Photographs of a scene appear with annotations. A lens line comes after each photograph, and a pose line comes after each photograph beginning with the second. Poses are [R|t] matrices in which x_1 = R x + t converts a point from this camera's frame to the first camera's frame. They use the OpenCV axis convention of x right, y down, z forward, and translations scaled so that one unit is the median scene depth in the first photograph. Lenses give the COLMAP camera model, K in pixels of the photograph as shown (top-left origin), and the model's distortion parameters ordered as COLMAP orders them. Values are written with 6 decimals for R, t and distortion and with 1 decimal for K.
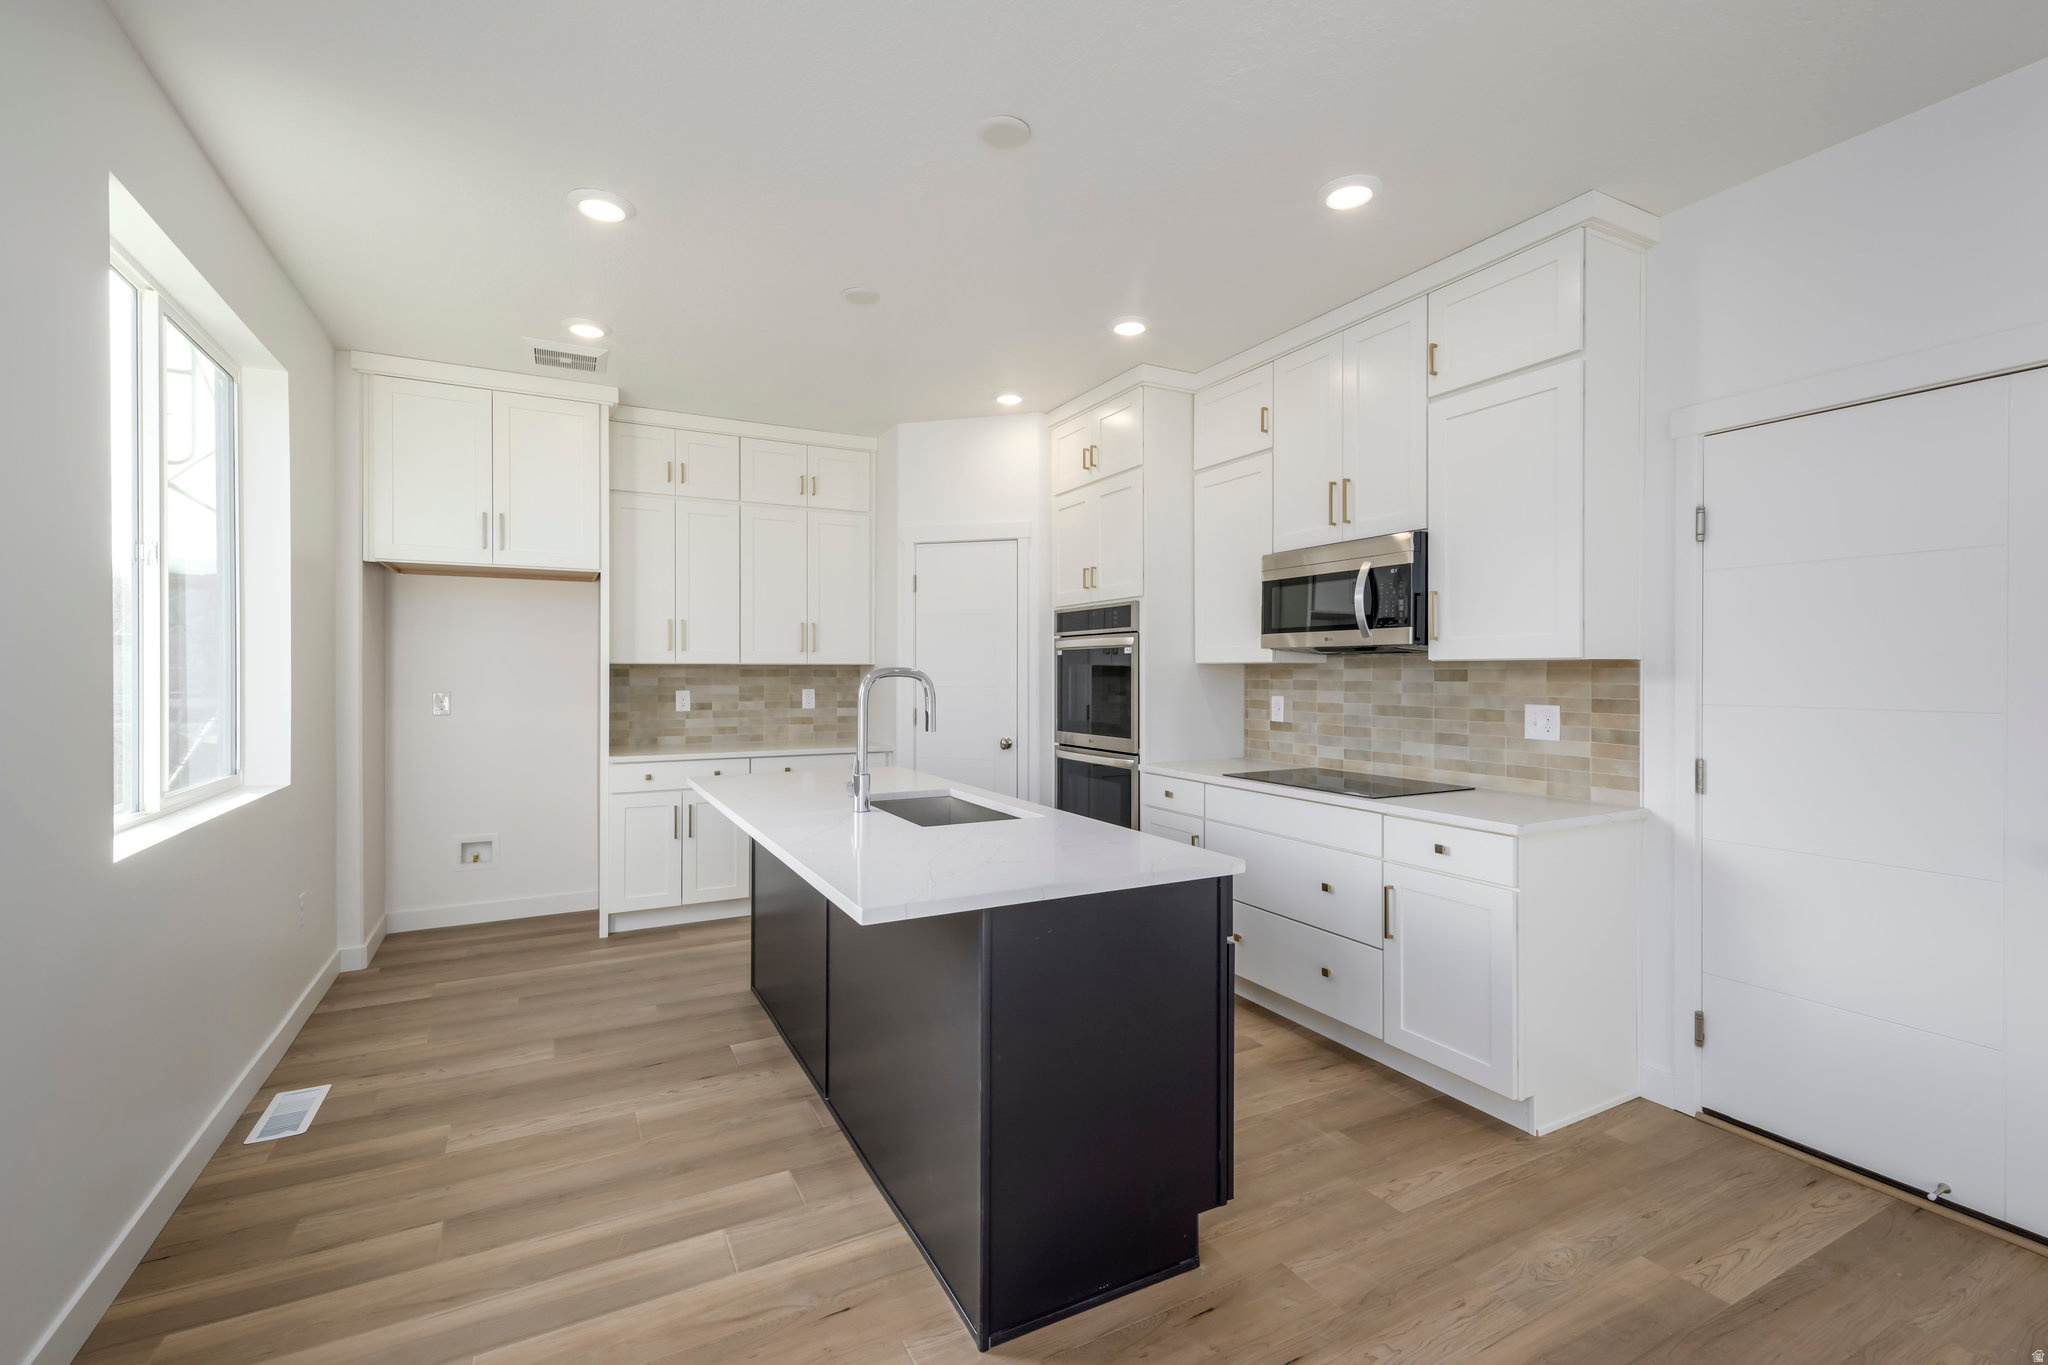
lens RADIAL K [[893.1, 0, 1031.5], [0, 893.1, 685.7], [0, 0, 1]] dist [0.014942, -0.001300]
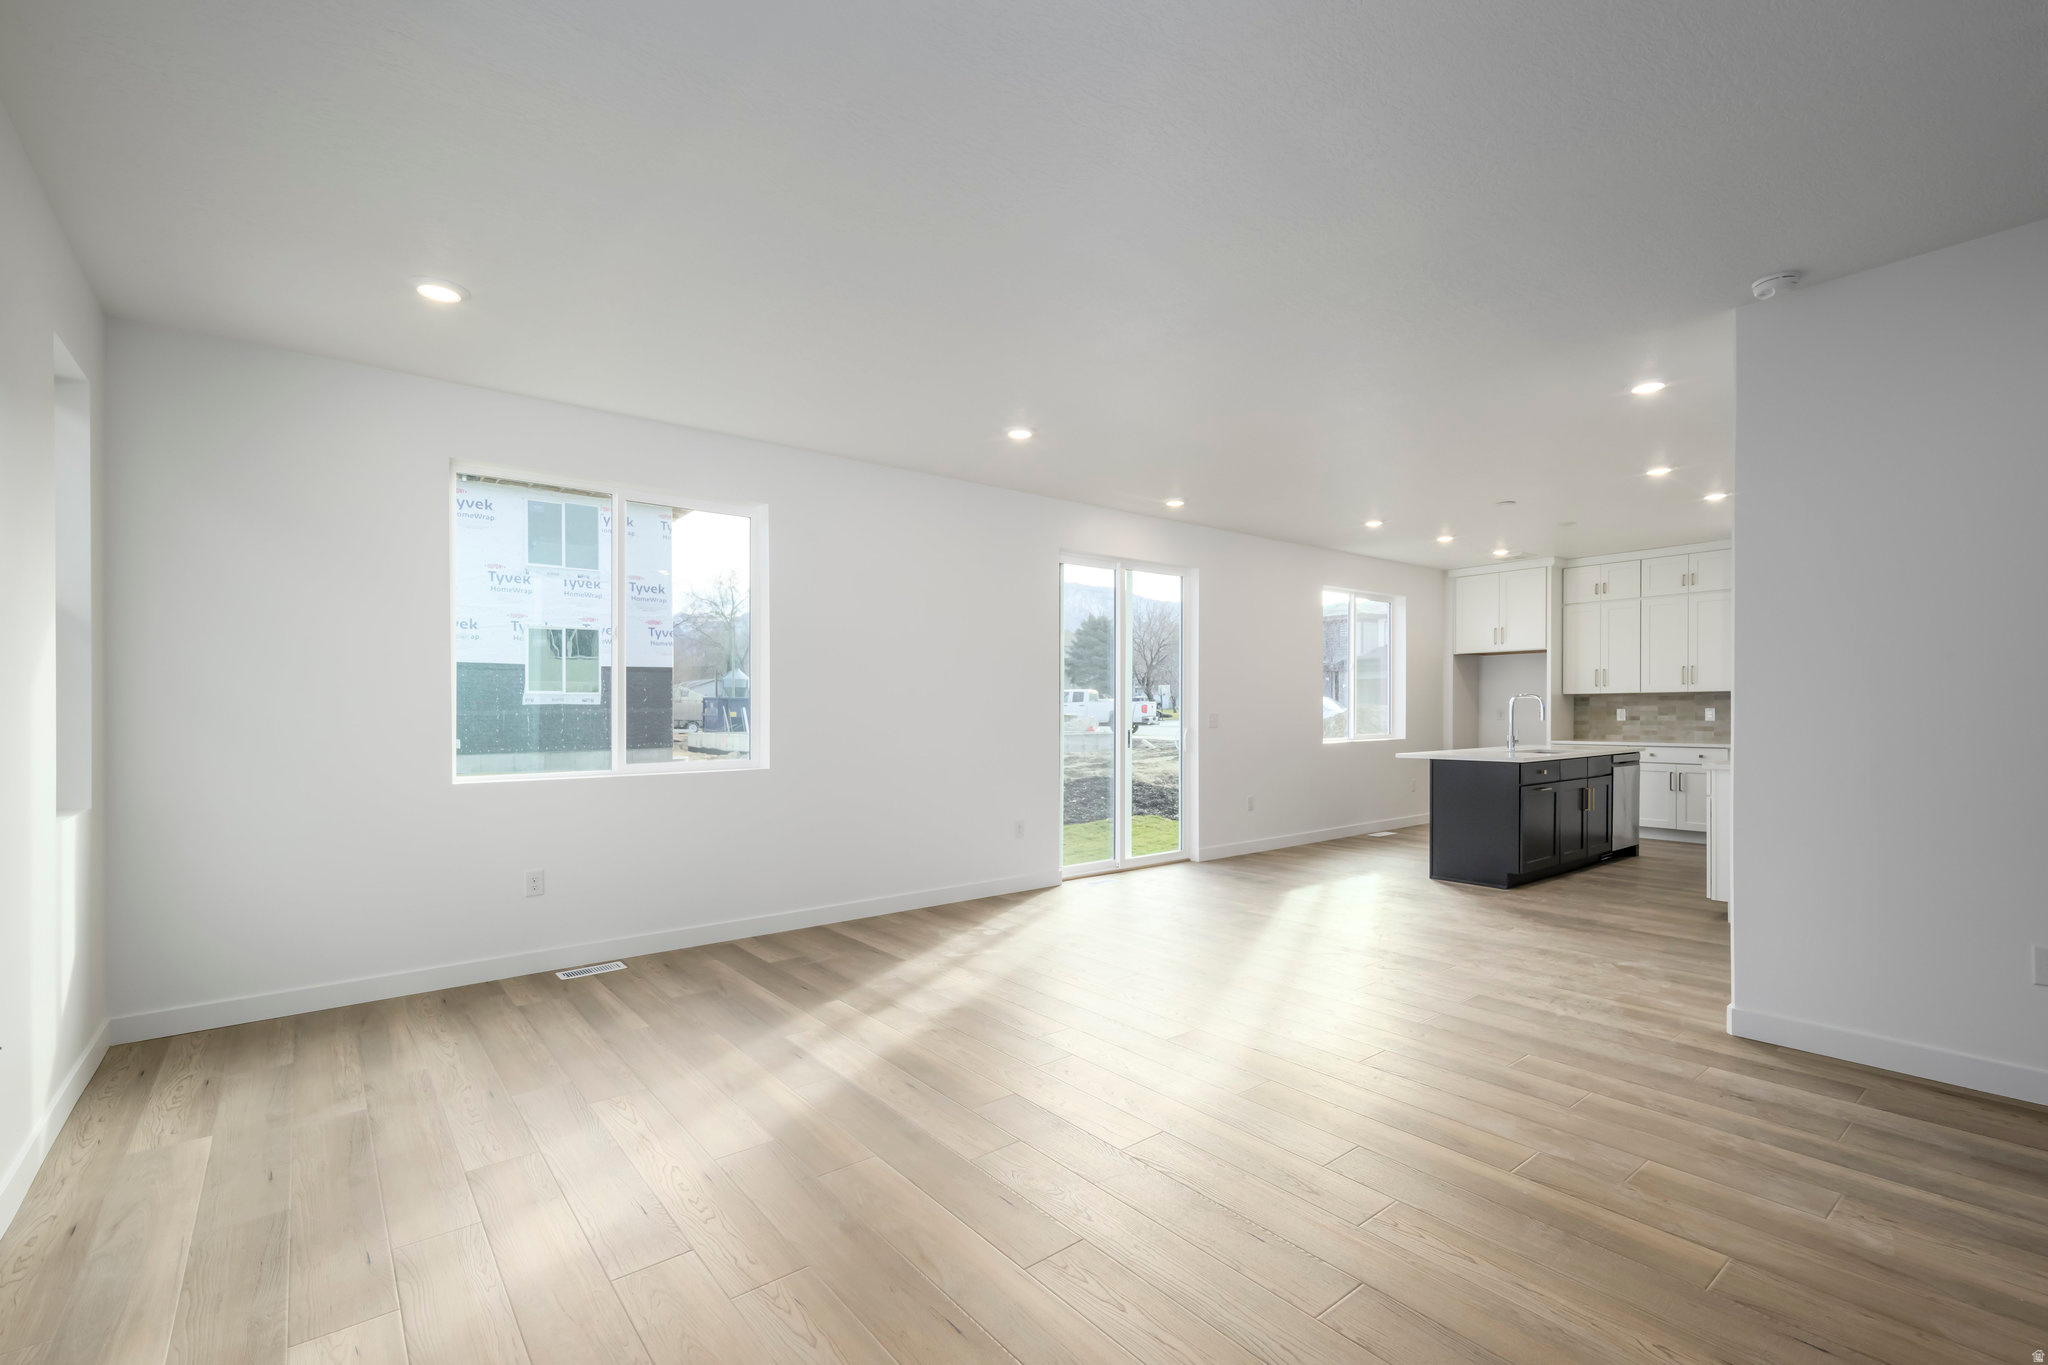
lens RADIAL K [[893.1, 0, 1021.4], [0, 893.1, 717.9], [0, 0, 1]] dist [0.014942, -0.001300]
pose [[0.174039, 0.005198, -0.984725, 1.283859], [-0.006747, 0.999969, 0.004086, 0.027293], [0.984716, 0.005933, 0.174069, -0.510490]]
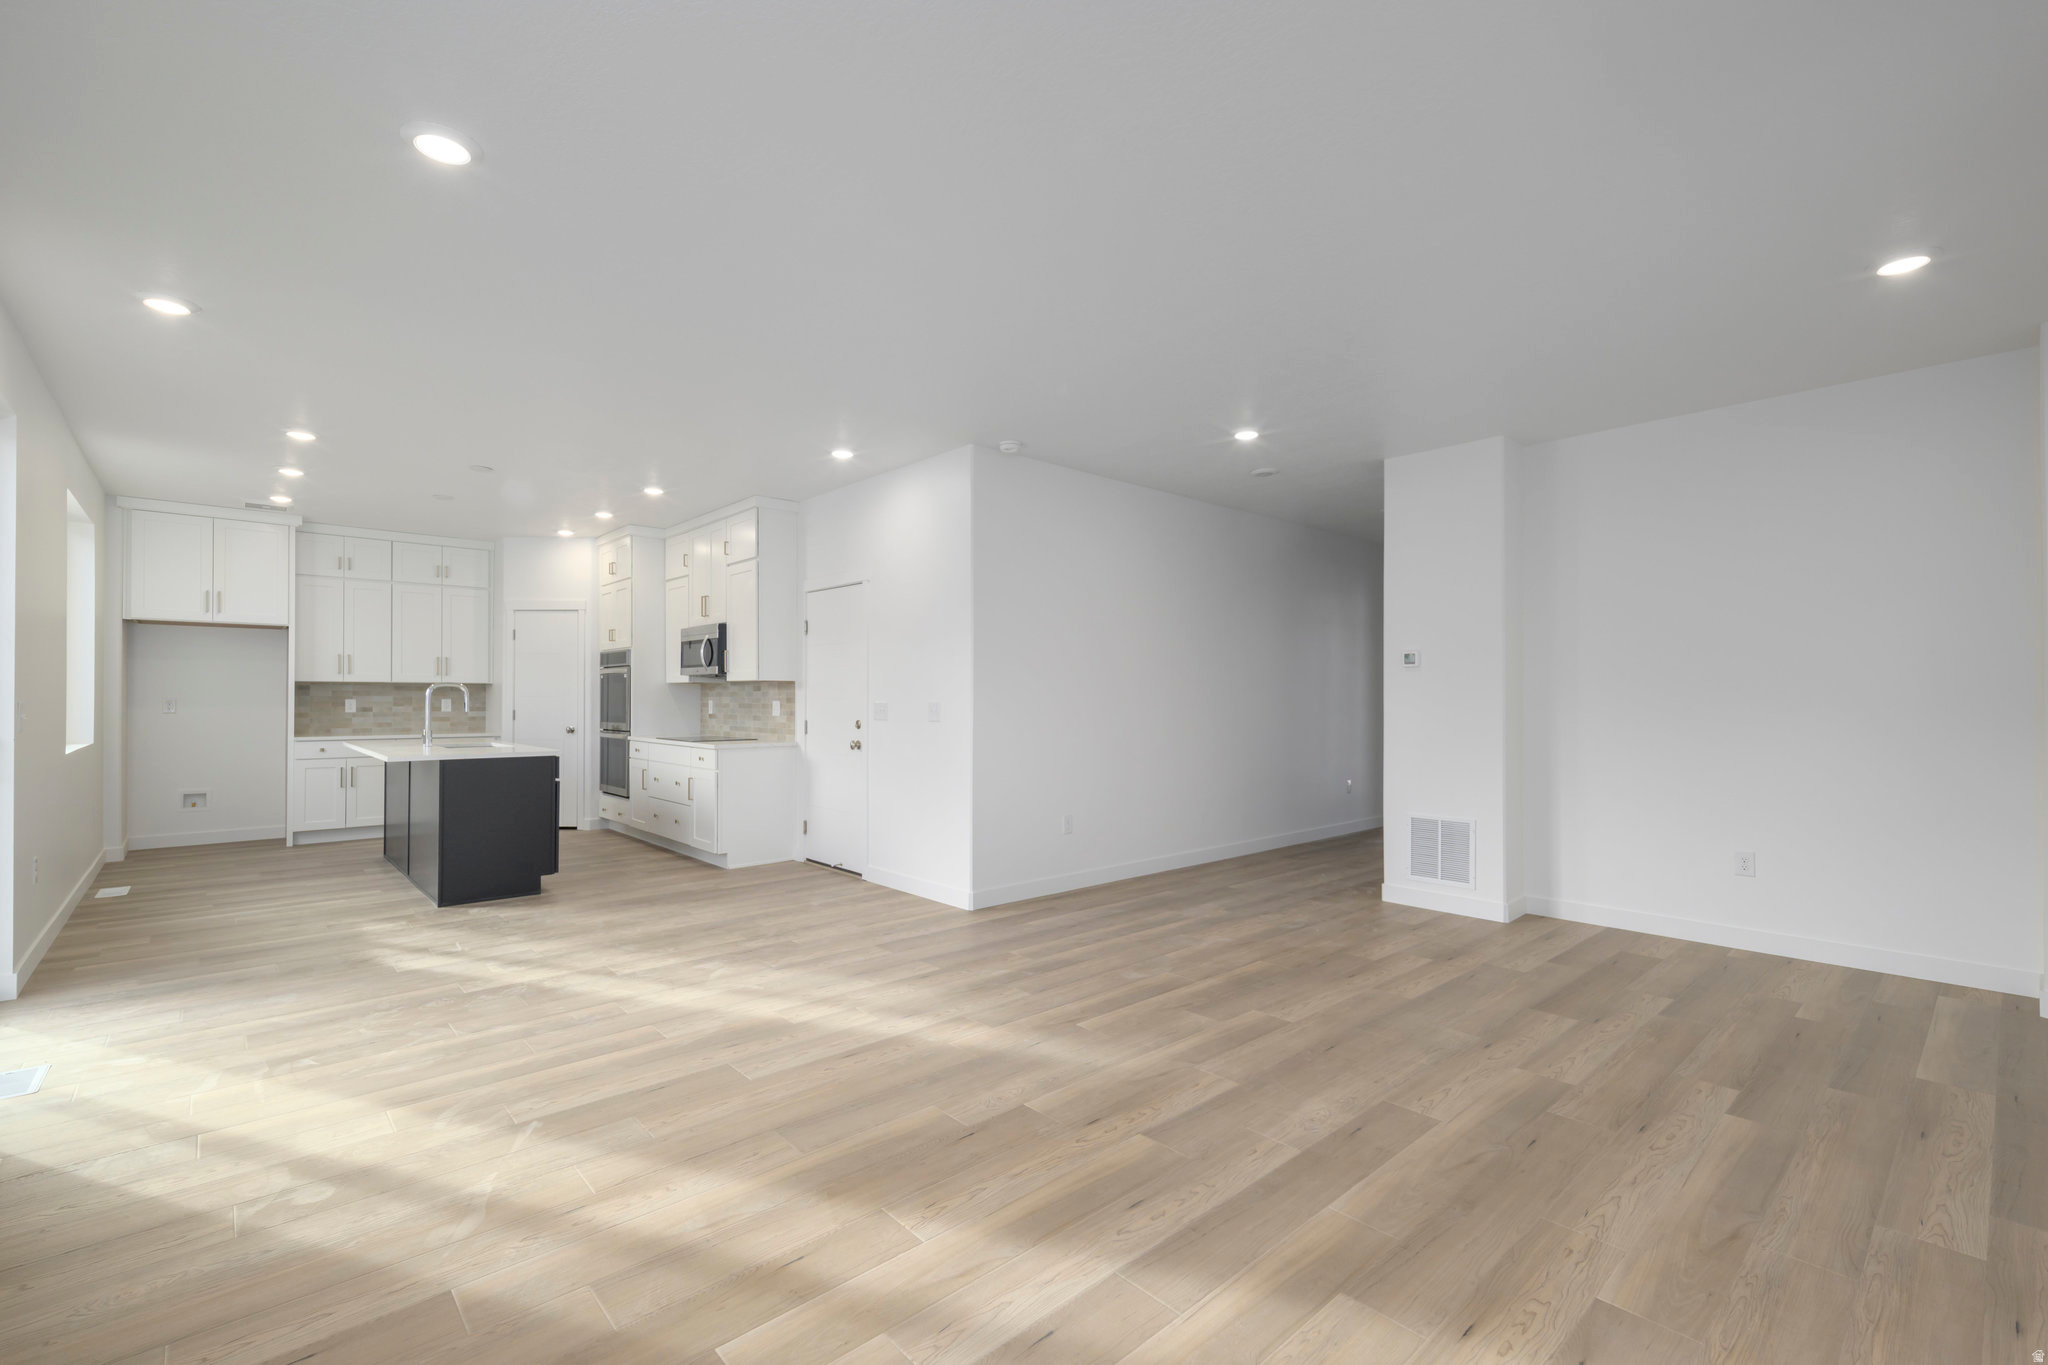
lens RADIAL K [[893.1, 0, 1036.6], [0, 893.1, 702.9], [0, 0, 1]] dist [0.014942, -0.001300]
pose [[0.969812, 0.000252, 0.243854, 0.446599], [0.002102, 0.999954, -0.009396, 0.033365], [-0.243845, 0.009625, 0.969766, -0.938516]]
